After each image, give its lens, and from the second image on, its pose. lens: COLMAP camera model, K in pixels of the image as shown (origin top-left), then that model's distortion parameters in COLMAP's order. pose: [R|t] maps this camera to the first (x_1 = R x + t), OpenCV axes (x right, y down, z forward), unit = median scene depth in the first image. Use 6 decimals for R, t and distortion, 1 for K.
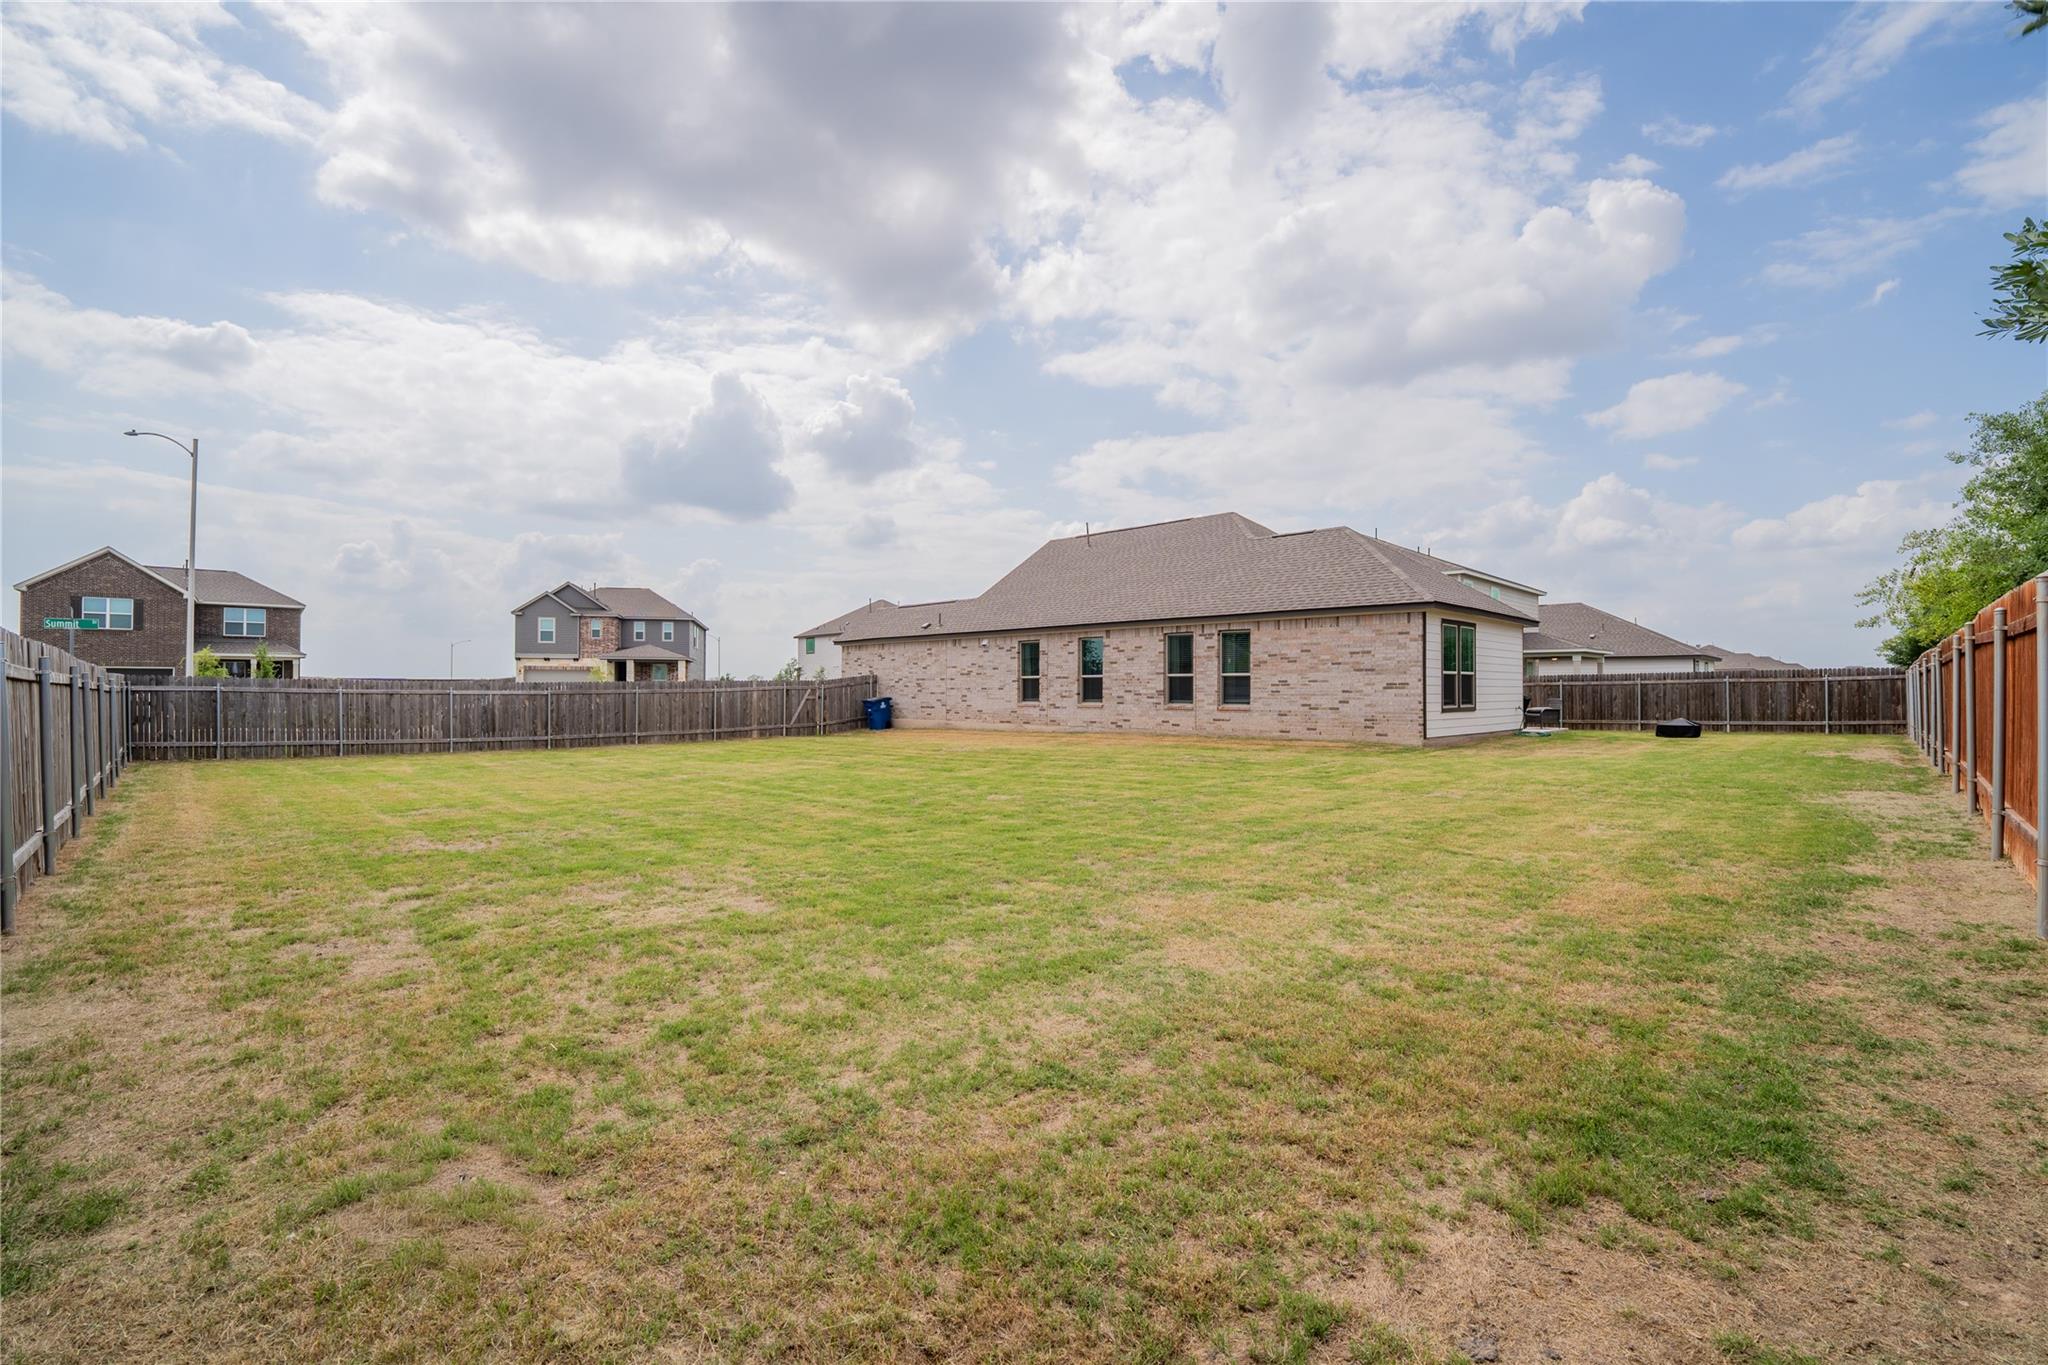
lens RADIAL K [[910.6, 0, 1033.6], [0, 910.6, 682.0], [0, 0, 1]] dist [-0.064787, 0.013326]
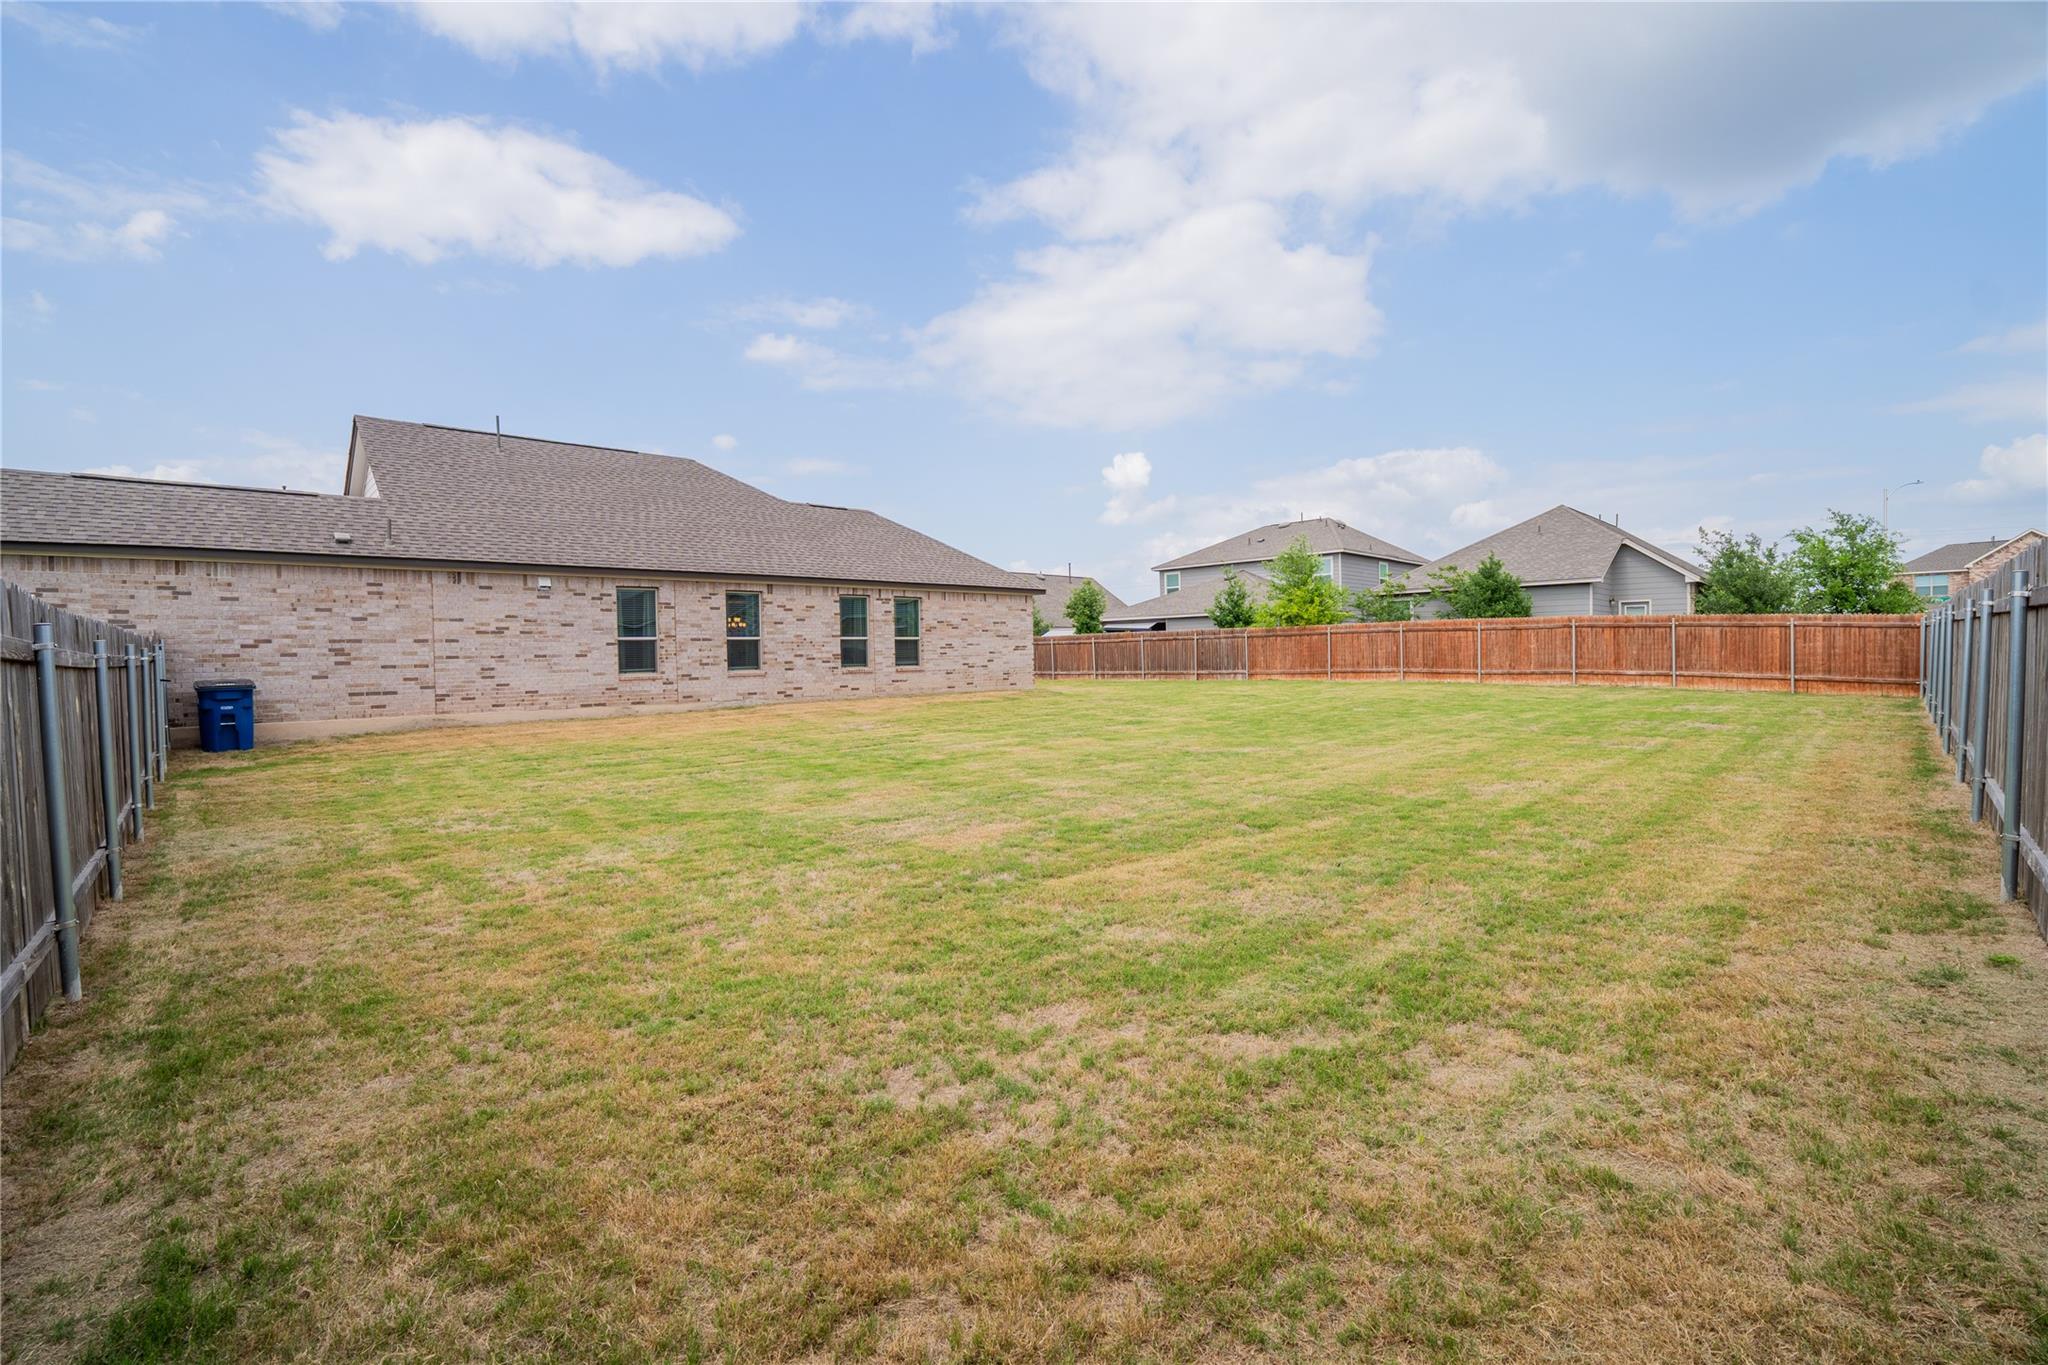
lens RADIAL K [[910.6, 0, 1033.6], [0, 910.6, 682.0], [0, 0, 1]] dist [-0.064787, 0.013326]
pose [[0.018985, -0.036215, 0.999164, -0.797466], [0.003890, 0.999339, 0.036147, 0.004888], [-0.999812, 0.003200, 0.019113, 0.767932]]
